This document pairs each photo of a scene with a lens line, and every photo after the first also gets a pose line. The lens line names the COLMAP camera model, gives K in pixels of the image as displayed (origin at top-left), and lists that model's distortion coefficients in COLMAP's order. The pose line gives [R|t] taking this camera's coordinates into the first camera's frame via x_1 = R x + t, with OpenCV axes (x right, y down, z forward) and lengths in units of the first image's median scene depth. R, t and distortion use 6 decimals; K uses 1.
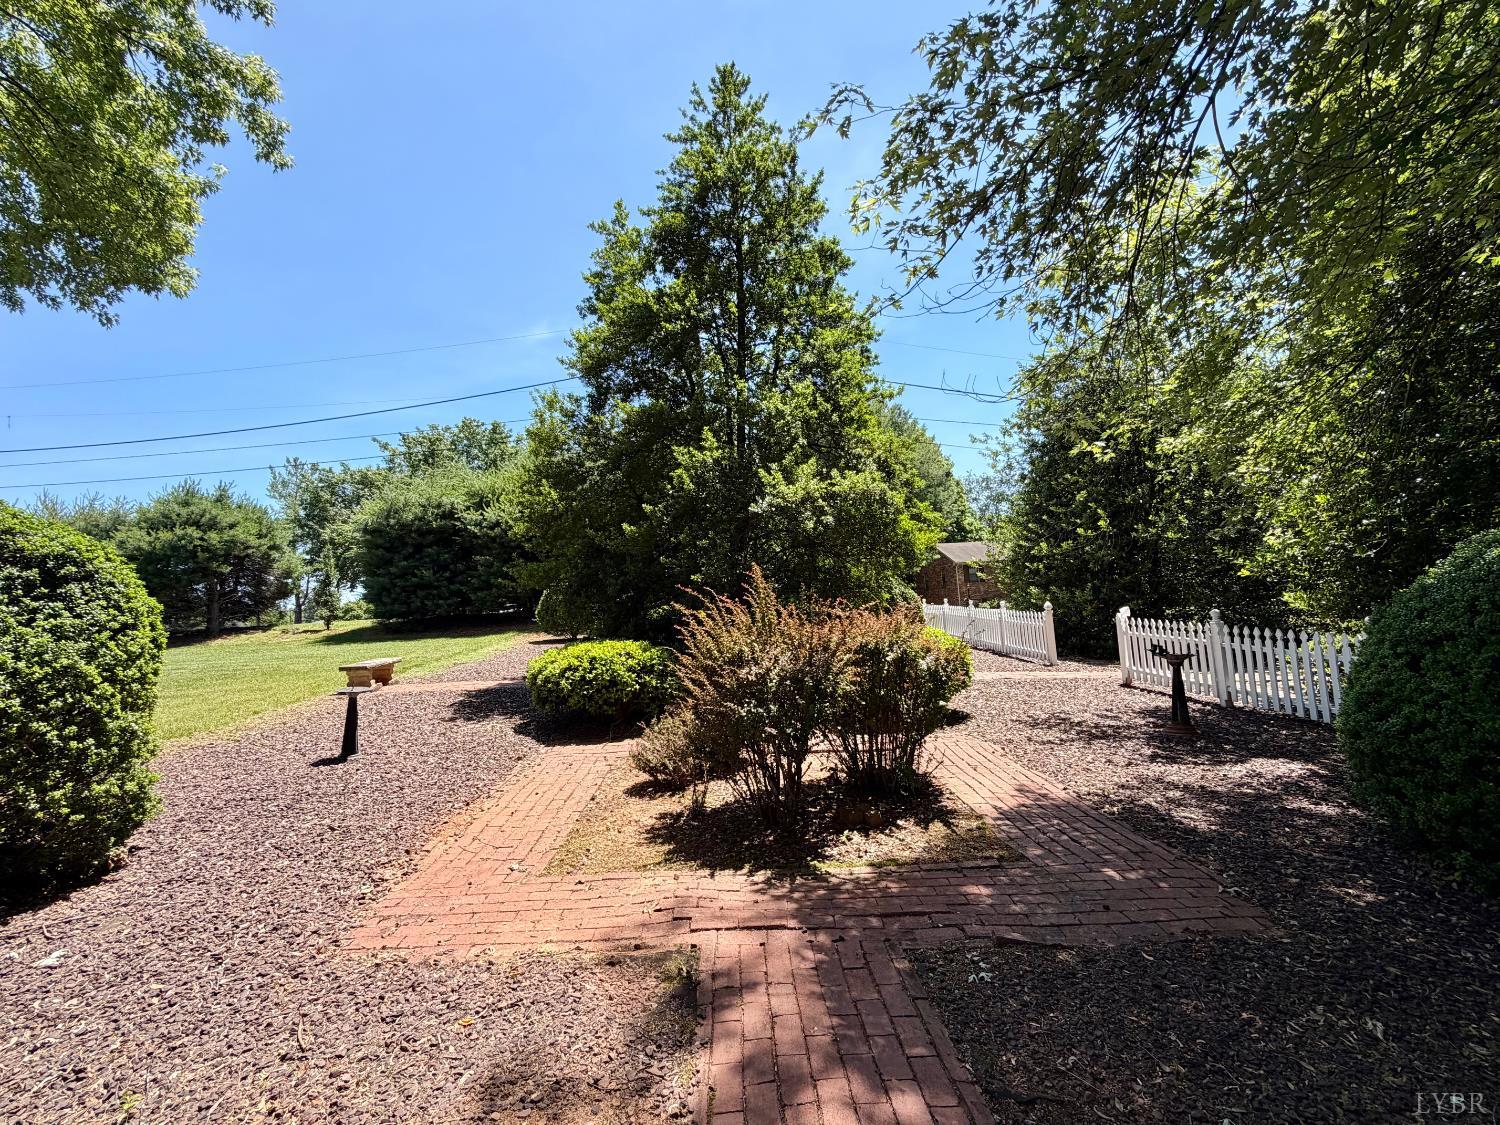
lens RADIAL K [[695.3, 0, 750.0], [0, 695.3, 562.5], [0, 0, 1]] dist [-0.000802, -0.000076]
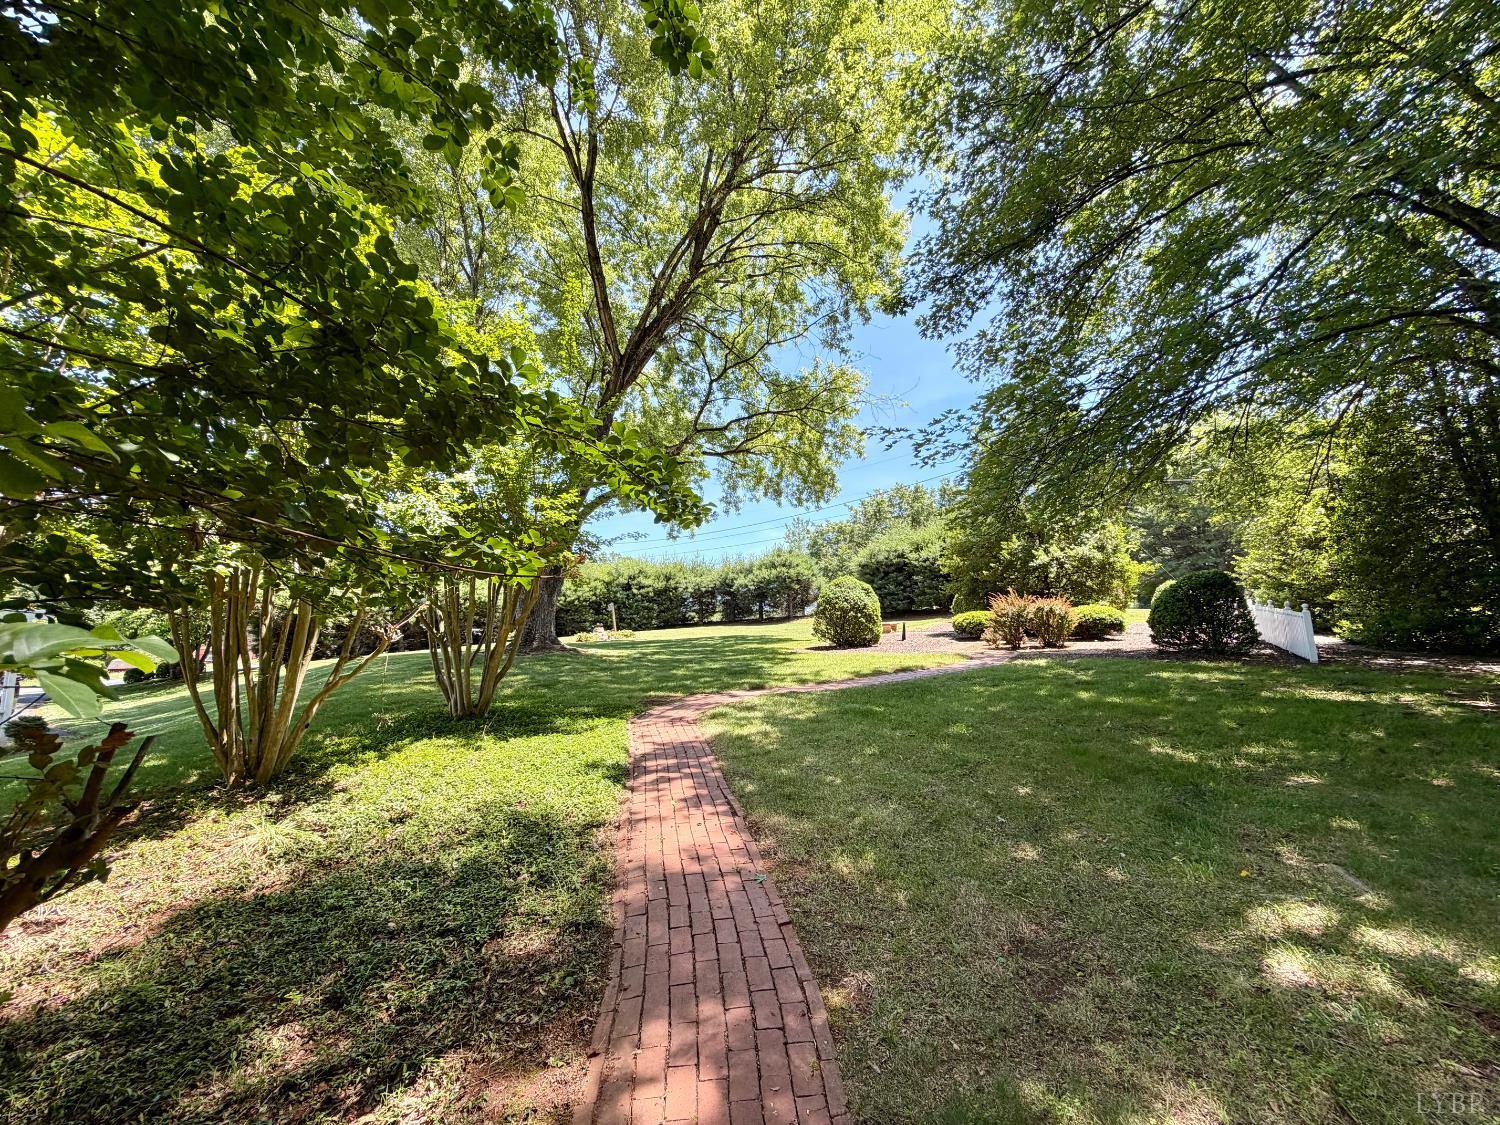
lens RADIAL K [[597.5, 0, 744.1], [0, 597.5, 561.6], [0, 0, 1]] dist [0.000589, -0.000287]
pose [[0.811587, -0.044843, -0.582507, 0.164649], [0.035184, 0.998992, -0.027884, -0.022260], [0.583171, 0.002135, 0.812347, -0.568726]]
